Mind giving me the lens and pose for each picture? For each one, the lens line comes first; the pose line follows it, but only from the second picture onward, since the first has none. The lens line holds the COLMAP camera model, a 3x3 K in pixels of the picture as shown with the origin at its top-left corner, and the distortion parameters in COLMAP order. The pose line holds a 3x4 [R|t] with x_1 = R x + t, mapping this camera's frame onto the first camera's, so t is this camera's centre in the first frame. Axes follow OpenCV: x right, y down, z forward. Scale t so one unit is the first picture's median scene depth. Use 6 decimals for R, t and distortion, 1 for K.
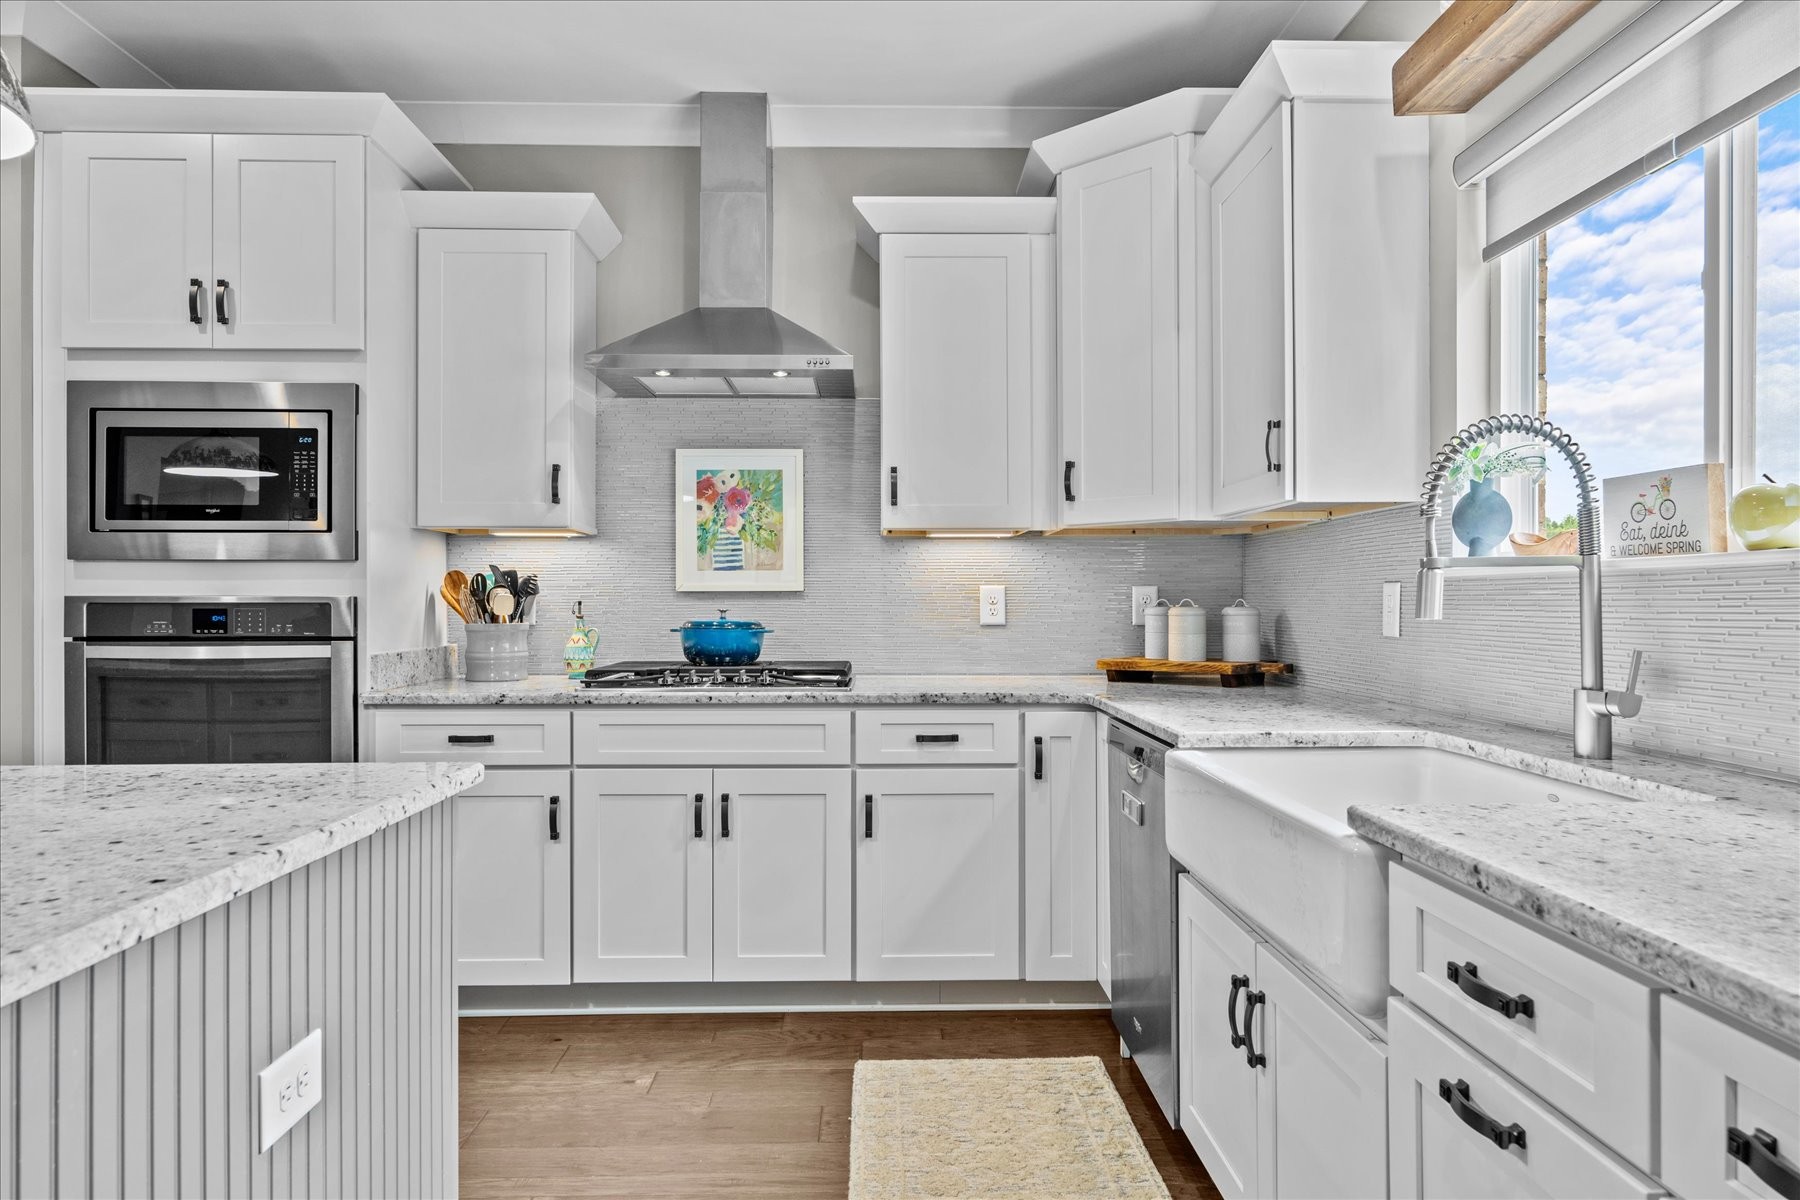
lens RADIAL K [[1124.1, 0, 900.0], [0, 1124.1, 600.0], [0, 0, 1]] dist [-0.003364, 0.000963]
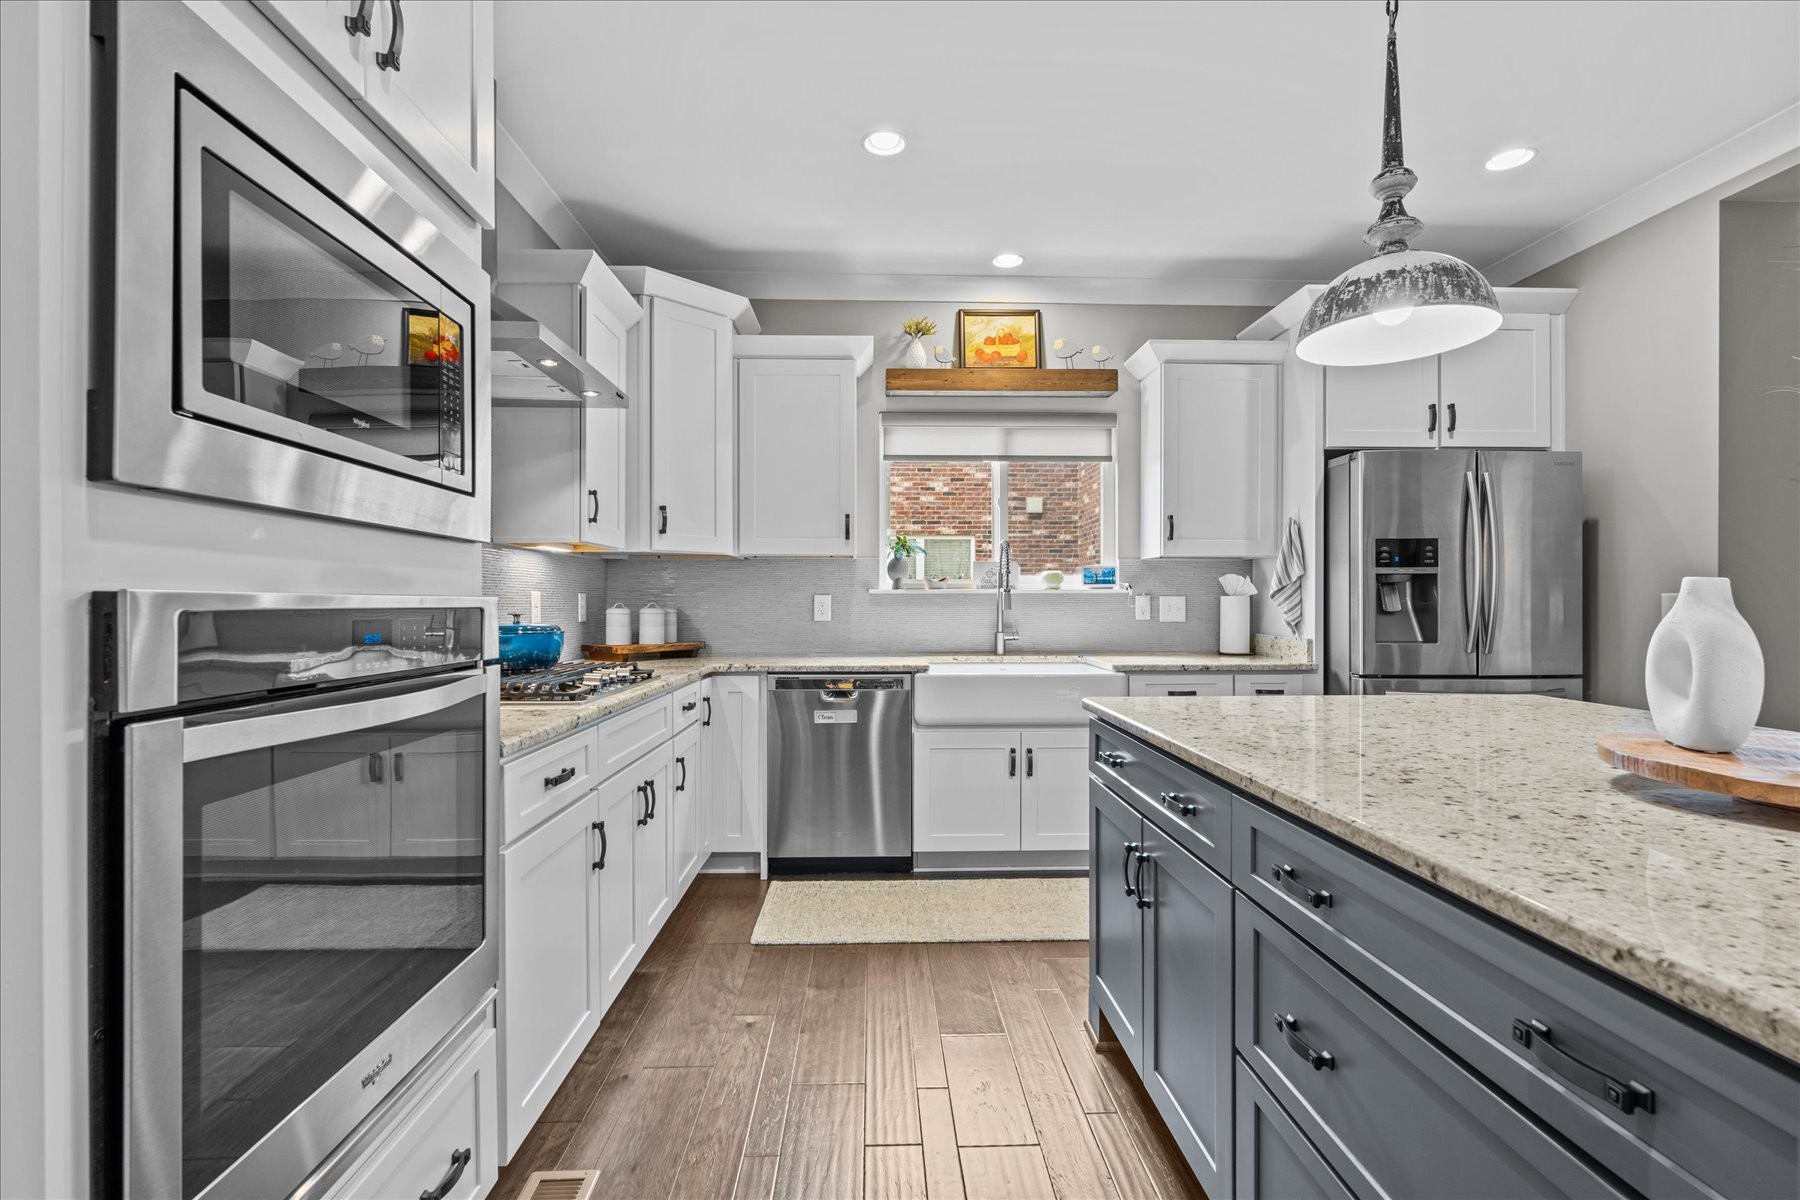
lens RADIAL K [[844.4, 0, 900.0], [0, 844.4, 600.0], [0, 0, 1]] dist [-0.002216, -0.000050]
pose [[-0.003256, 0.003981, 0.999987, -0.896661], [0.001791, 0.999990, -0.003975, 0.000280], [-0.999993, 0.001778, -0.003263, 0.690435]]
